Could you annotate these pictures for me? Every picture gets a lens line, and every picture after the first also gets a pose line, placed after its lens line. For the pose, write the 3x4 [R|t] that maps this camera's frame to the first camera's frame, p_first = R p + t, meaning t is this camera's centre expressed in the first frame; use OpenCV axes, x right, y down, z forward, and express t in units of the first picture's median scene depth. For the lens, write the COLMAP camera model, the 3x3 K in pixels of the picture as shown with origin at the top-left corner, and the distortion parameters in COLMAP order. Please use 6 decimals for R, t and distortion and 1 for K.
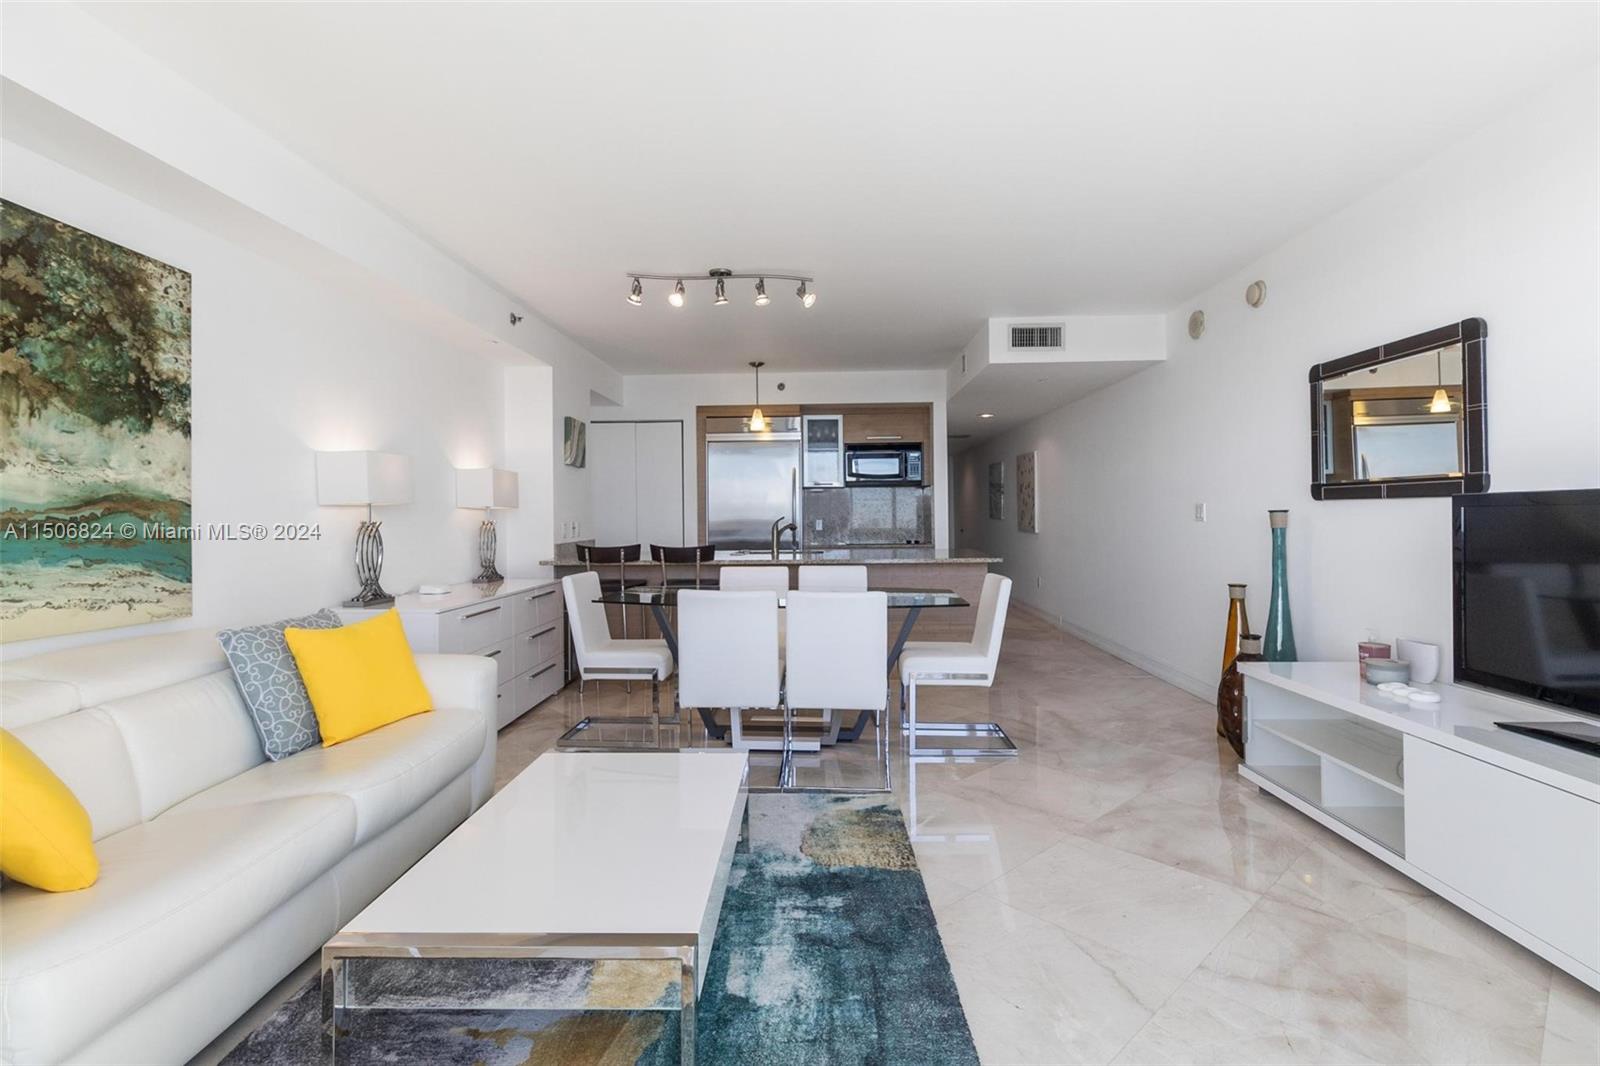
lens RADIAL K [[746.2, 0, 803.9], [0, 746.2, 514.1], [0, 0, 1]] dist [0.000232, 0.000380]
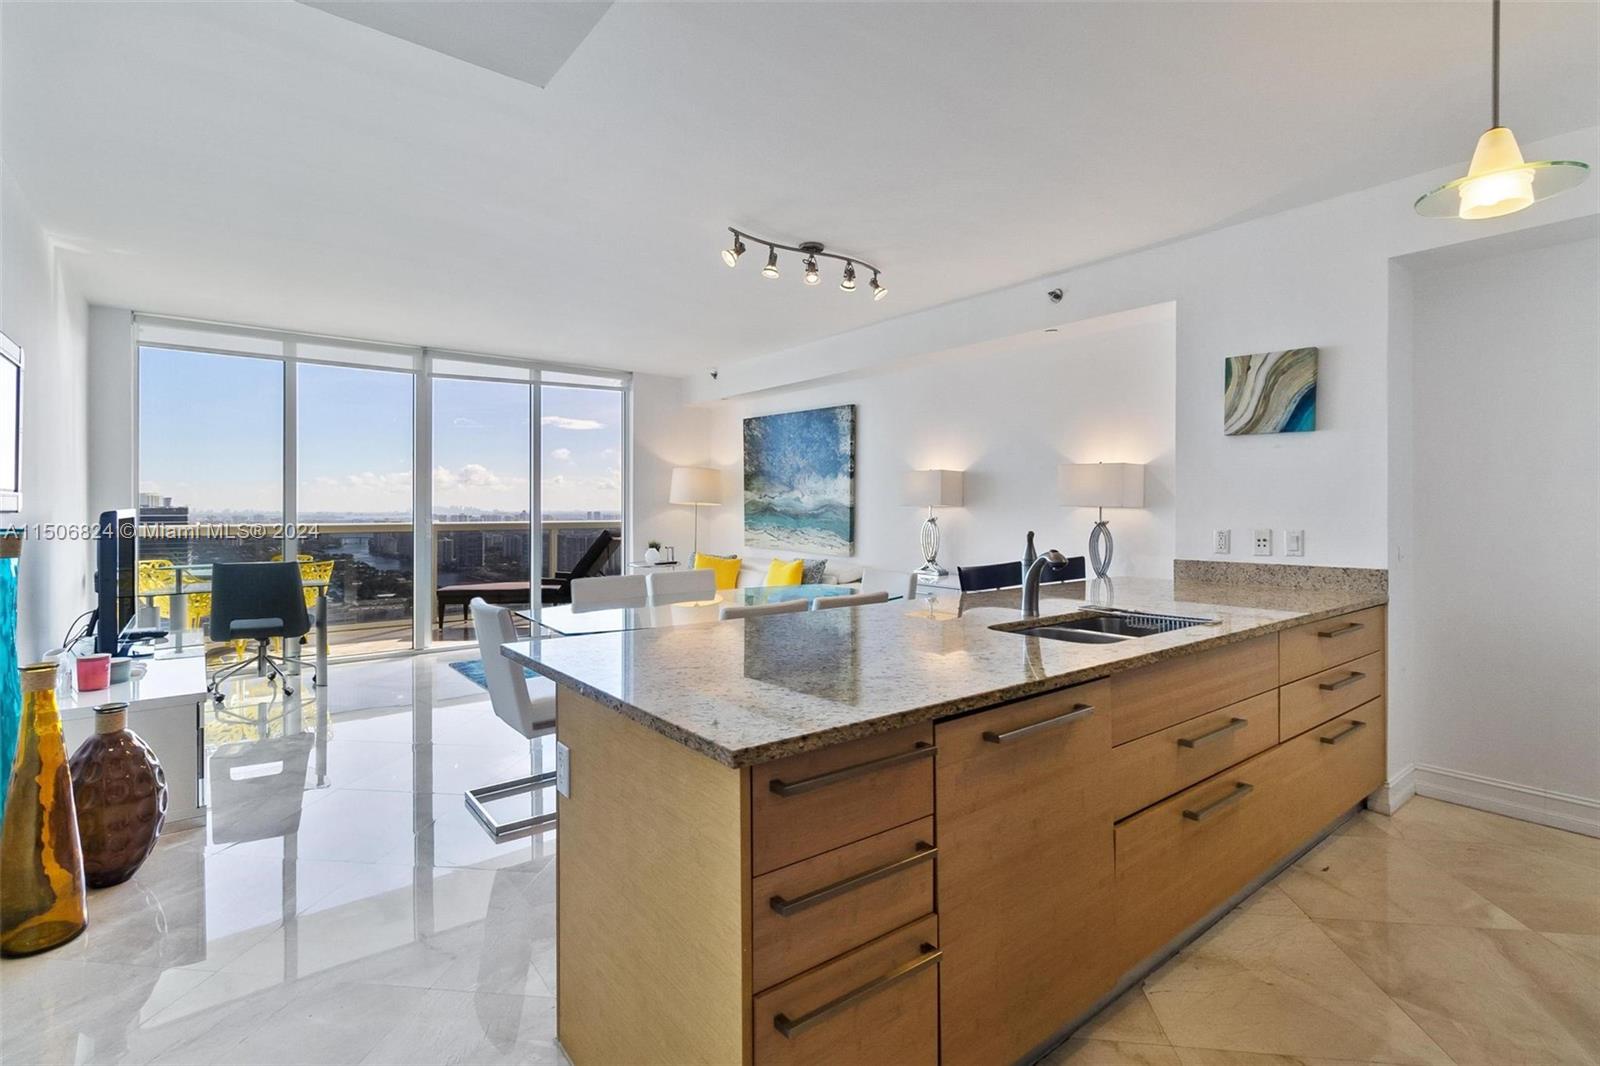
lens RADIAL K [[751.5, 0, 805.5], [0, 751.5, 503.4], [0, 0, 1]] dist [0.002511, 0.000437]
pose [[-0.761526, 0.009963, -0.648058, 0.842183], [0.010775, 0.999938, 0.002711, -0.036001], [0.648045, -0.004919, -0.761586, 2.952310]]
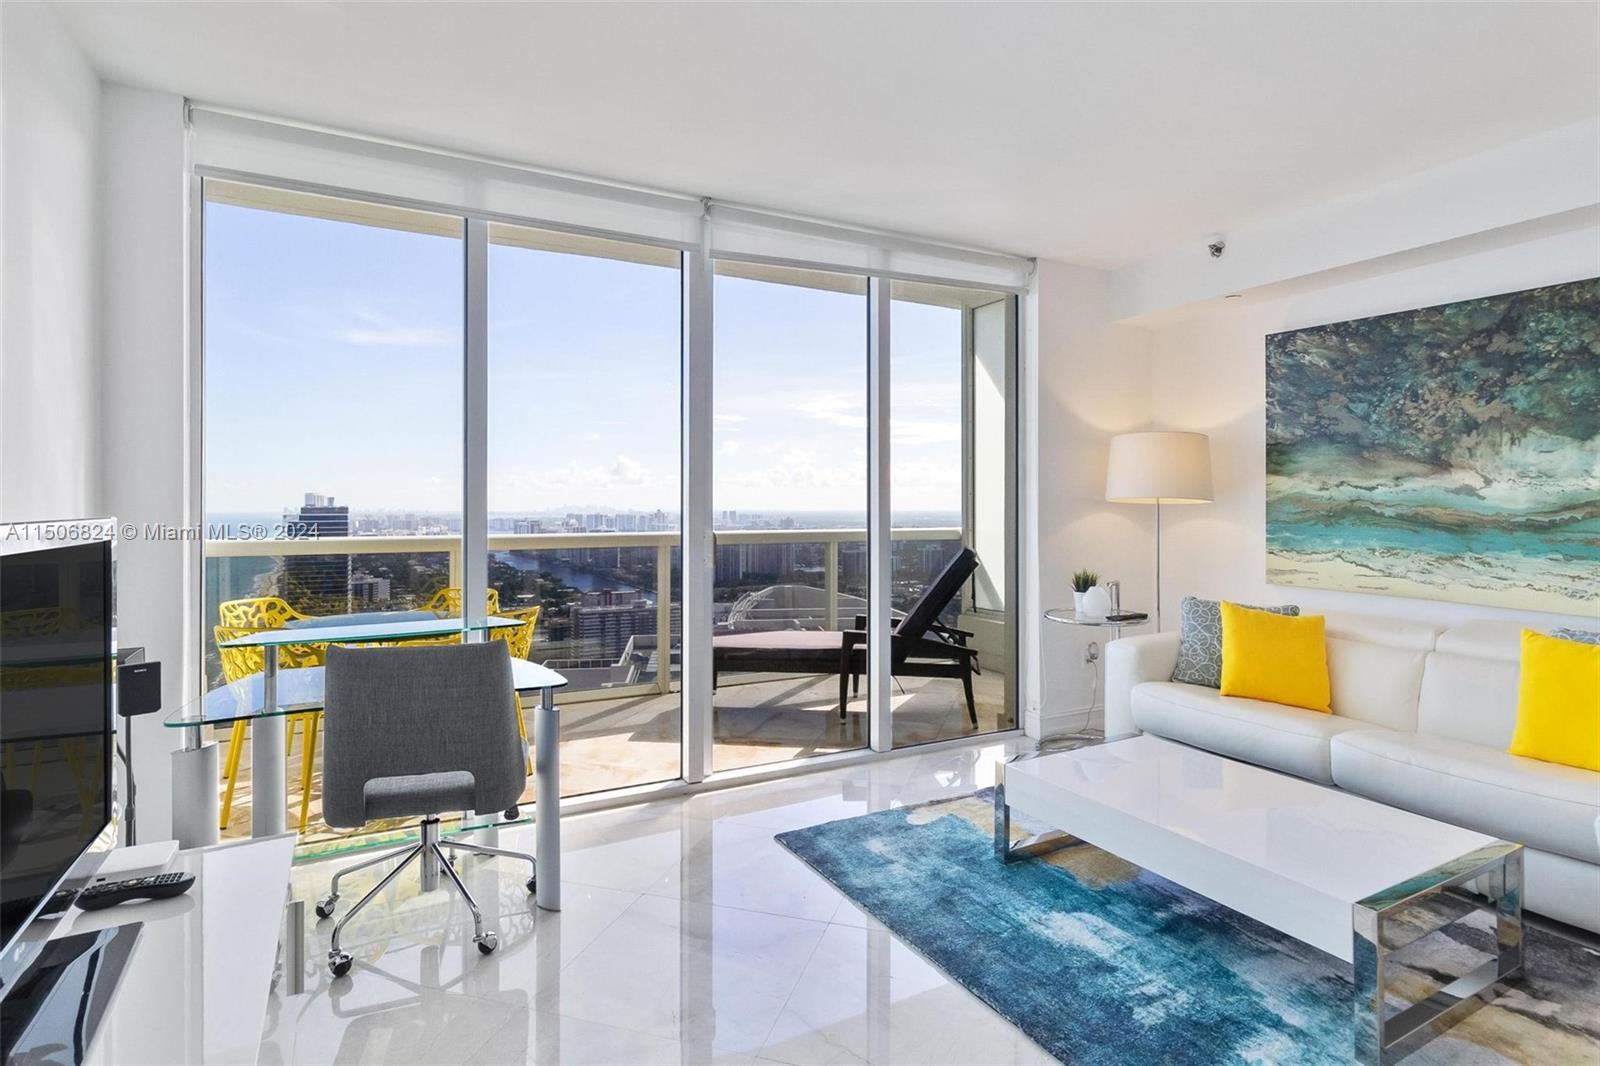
lens RADIAL K [[823.3, 0, 802.4], [0, 823.3, 503.9], [0, 0, 1]] dist [-0.001914, -0.000712]
pose [[-0.866756, 0.012279, -0.498581, 0.742686], [0.012705, 0.999916, 0.002538, -0.039245], [0.498571, -0.004135, -0.866839, 1.475380]]
